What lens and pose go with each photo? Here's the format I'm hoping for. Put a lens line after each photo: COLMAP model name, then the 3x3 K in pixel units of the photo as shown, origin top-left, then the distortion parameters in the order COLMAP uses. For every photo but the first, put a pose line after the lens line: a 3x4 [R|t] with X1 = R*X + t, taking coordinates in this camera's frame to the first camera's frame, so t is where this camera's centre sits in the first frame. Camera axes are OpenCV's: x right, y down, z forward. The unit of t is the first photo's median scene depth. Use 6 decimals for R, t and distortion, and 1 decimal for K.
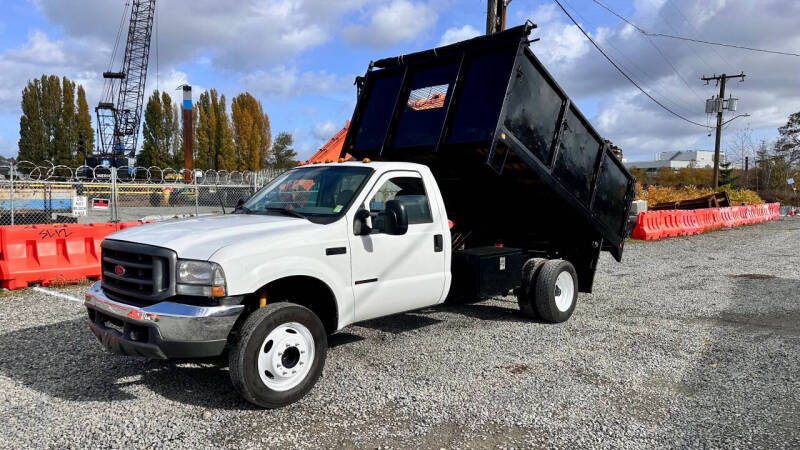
lens RADIAL K [[569.6, 0, 395.5], [0, 569.6, 216.5], [0, 0, 1]] dist [0.065208, -0.111739]
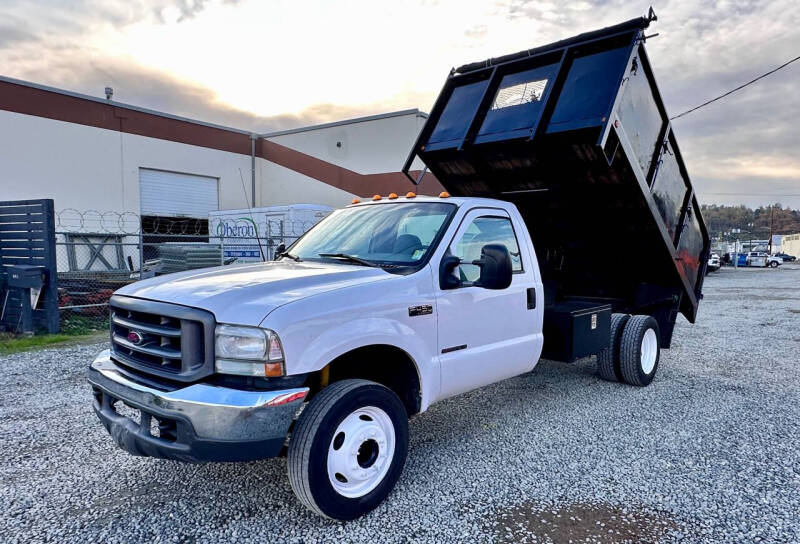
lens RADIAL K [[550.9, 0, 418.3], [0, 550.9, 292.0], [0, 0, 1]] dist [-0.001578, 0.000942]
pose [[0.999508, 0.000068, 0.031372, -0.109166], [-0.001505, 0.998949, 0.045812, 0.002292], [-0.031336, -0.045837, 0.998457, 0.227832]]
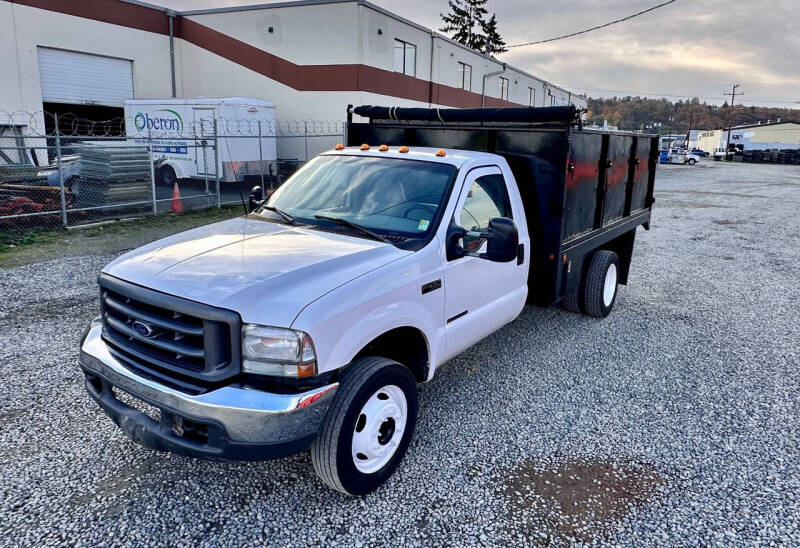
lens RADIAL K [[558.5, 0, 422.8], [0, 558.5, 252.9], [0, 0, 1]] dist [-0.000218, -0.001342]
pose [[0.985165, -0.010412, 0.171293, -0.203630], [-0.020887, 0.983462, 0.179909, -0.098036], [-0.170333, -0.180818, 0.968655, 0.241079]]
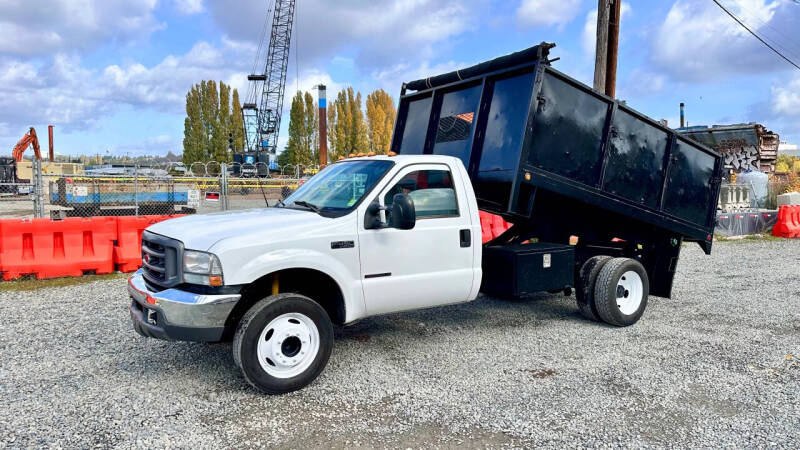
lens RADIAL K [[566.7, 0, 400.0], [0, 566.7, 225.0], [0, 0, 1]] dist [0.067026, -0.108069]
pose [[0.974141, 0.011076, -0.225671, 0.184355], [-0.004684, 0.999573, 0.028839, -0.002853], [0.225894, -0.027036, 0.973777, 0.039248]]
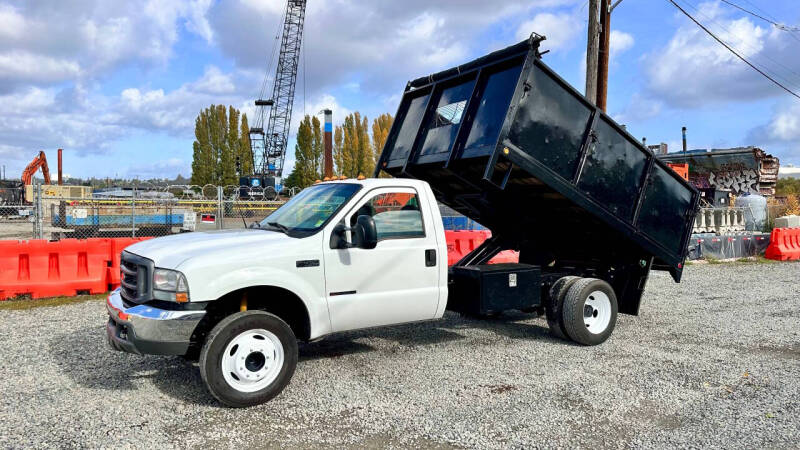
lens RADIAL K [[566.2, 0, 402.8], [0, 566.2, 221.8], [0, 0, 1]] dist [0.068165, -0.109258]
pose [[0.971991, 0.002047, -0.235009, 0.263524], [-0.006140, 0.999842, -0.016686, -0.000444], [0.234937, 0.017662, 0.971850, 0.013043]]
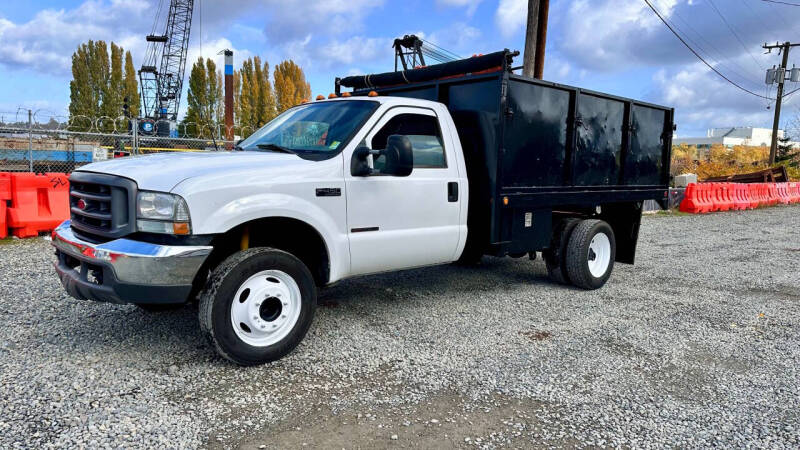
lens RADIAL K [[566.7, 0, 400.0], [0, 566.7, 225.0], [0, 0, 1]] dist [0.067026, -0.108069]
pose [[0.997655, 0.028839, -0.062067, 0.049364], [-0.024892, 0.997675, 0.063440, 0.045117], [0.063752, -0.061746, 0.996054, 0.121852]]
